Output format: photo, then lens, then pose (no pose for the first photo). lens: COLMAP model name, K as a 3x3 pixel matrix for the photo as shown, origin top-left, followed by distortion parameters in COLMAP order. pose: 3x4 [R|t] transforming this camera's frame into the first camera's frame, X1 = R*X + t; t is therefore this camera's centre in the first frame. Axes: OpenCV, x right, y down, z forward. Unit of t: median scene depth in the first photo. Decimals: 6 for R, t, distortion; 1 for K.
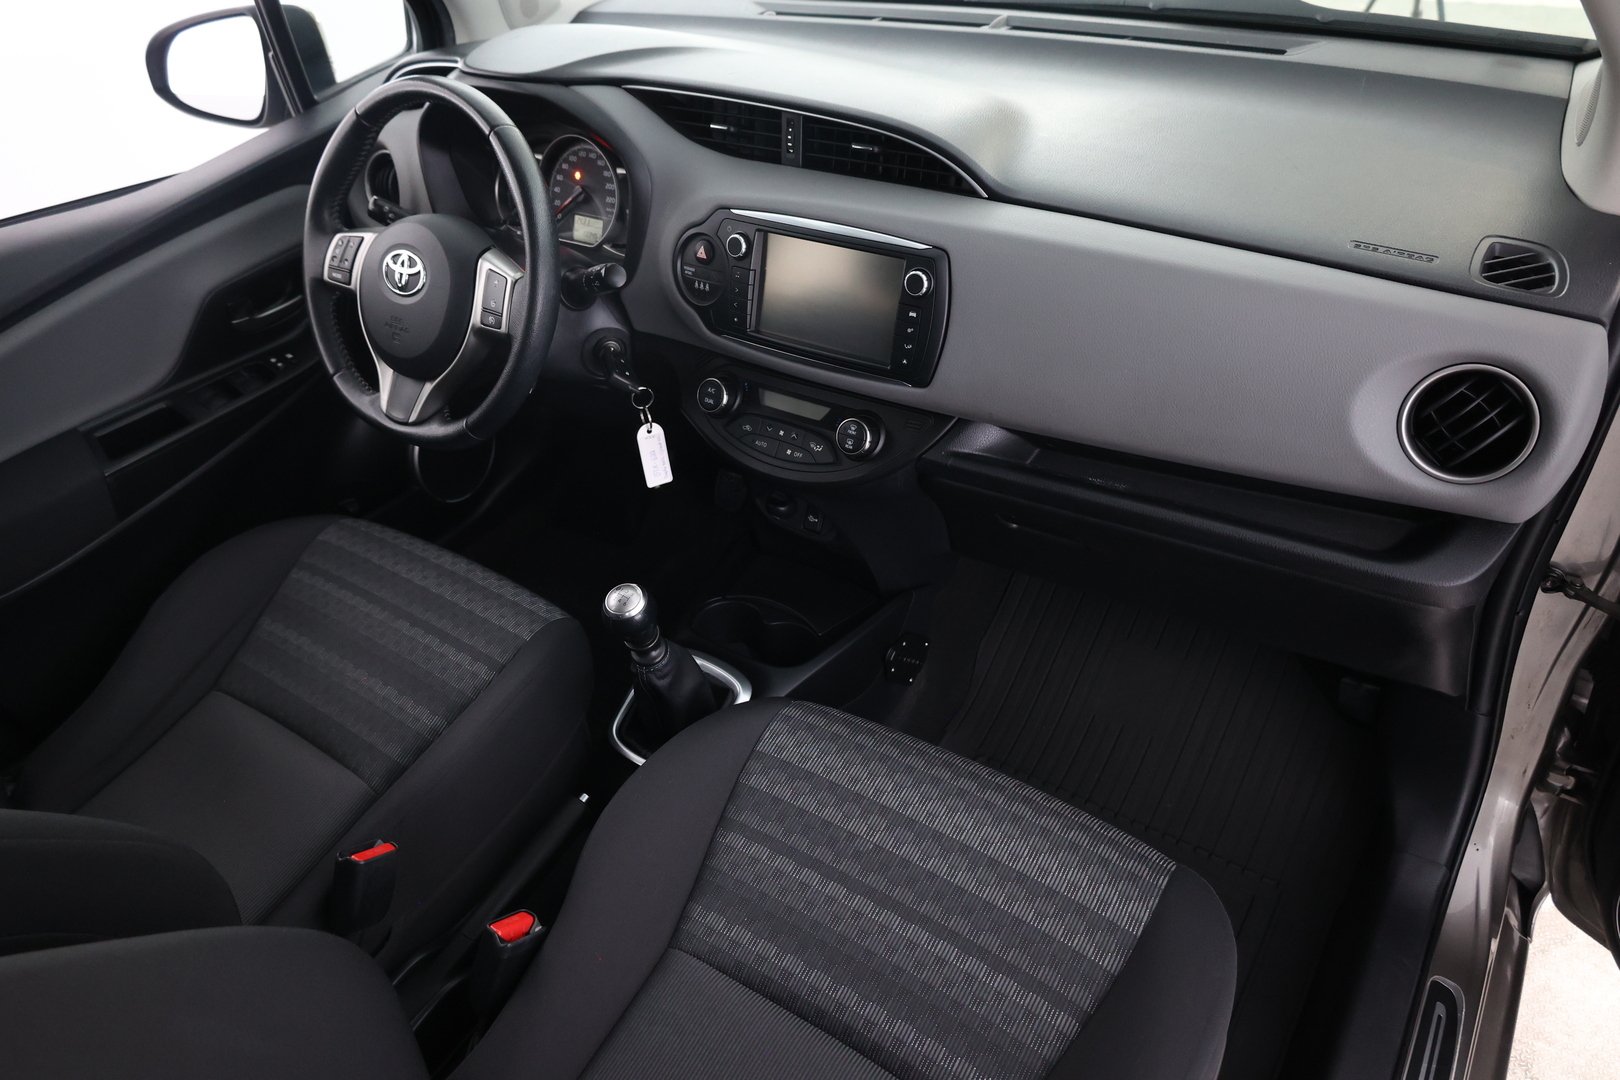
lens RADIAL K [[1096.6, 0, 776.2], [0, 1096.6, 547.5], [0, 0, 1]] dist [-0.011478, 0.009493]
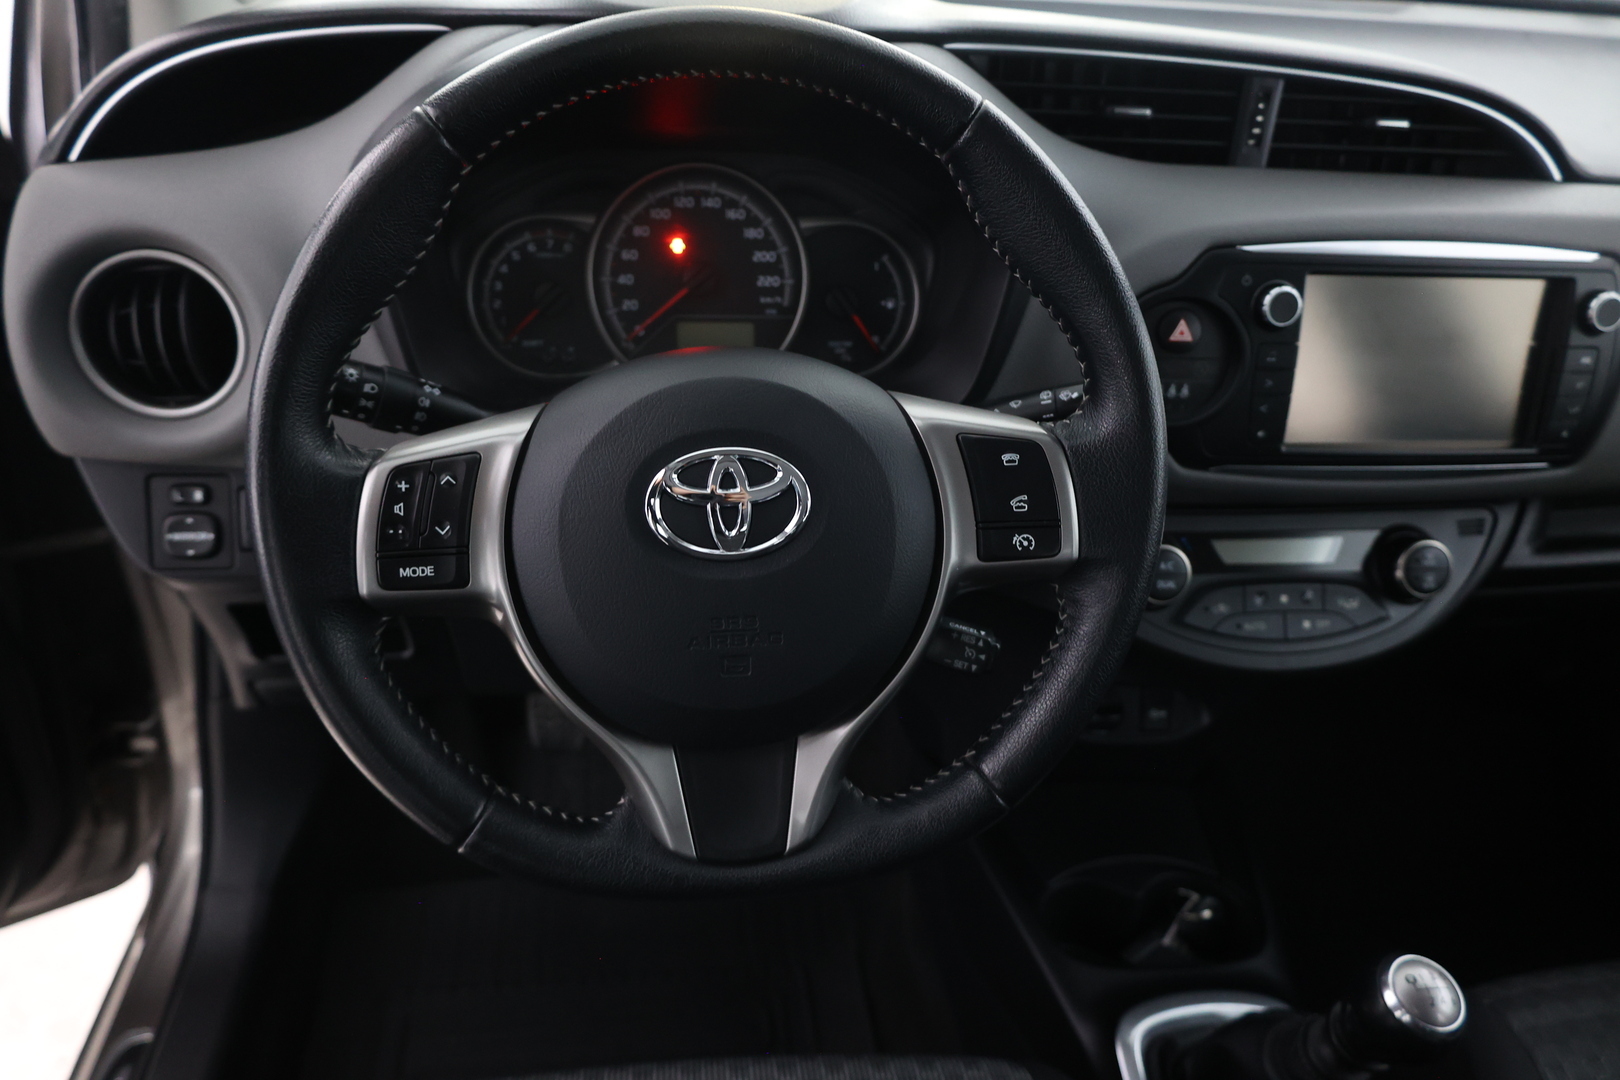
lens RADIAL K [[1096.6, 0, 805.6], [0, 1096.6, 554.5], [0, 0, 1]] dist [-0.011478, 0.009493]
pose [[0.740598, -0.277045, 0.612177, -0.566213], [0.312370, 0.948570, 0.051383, -0.245399], [-0.594928, 0.153171, 0.789050, 0.680471]]
